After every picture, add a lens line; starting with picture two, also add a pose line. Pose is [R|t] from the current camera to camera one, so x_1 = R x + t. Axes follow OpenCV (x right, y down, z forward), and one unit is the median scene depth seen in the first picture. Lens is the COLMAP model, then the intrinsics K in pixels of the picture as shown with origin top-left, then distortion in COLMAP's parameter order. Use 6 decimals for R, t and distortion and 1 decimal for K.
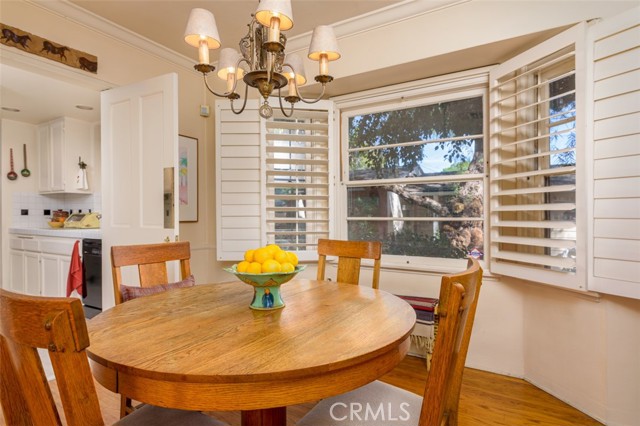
lens RADIAL K [[348.7, 0, 315.1], [0, 348.7, 213.1], [0, 0, 1]] dist [0.004396, 0.001678]
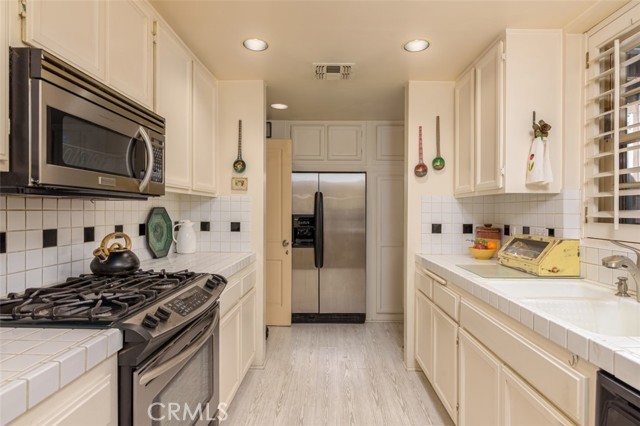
lens RADIAL K [[348.7, 0, 315.1], [0, 348.7, 213.1], [0, 0, 1]] dist [0.004396, 0.001678]
pose [[0.493213, 0.008016, -0.869871, -0.409565], [-0.013047, 0.999913, 0.001816, -0.028210], [0.869810, 0.010454, 0.493275, 0.521177]]
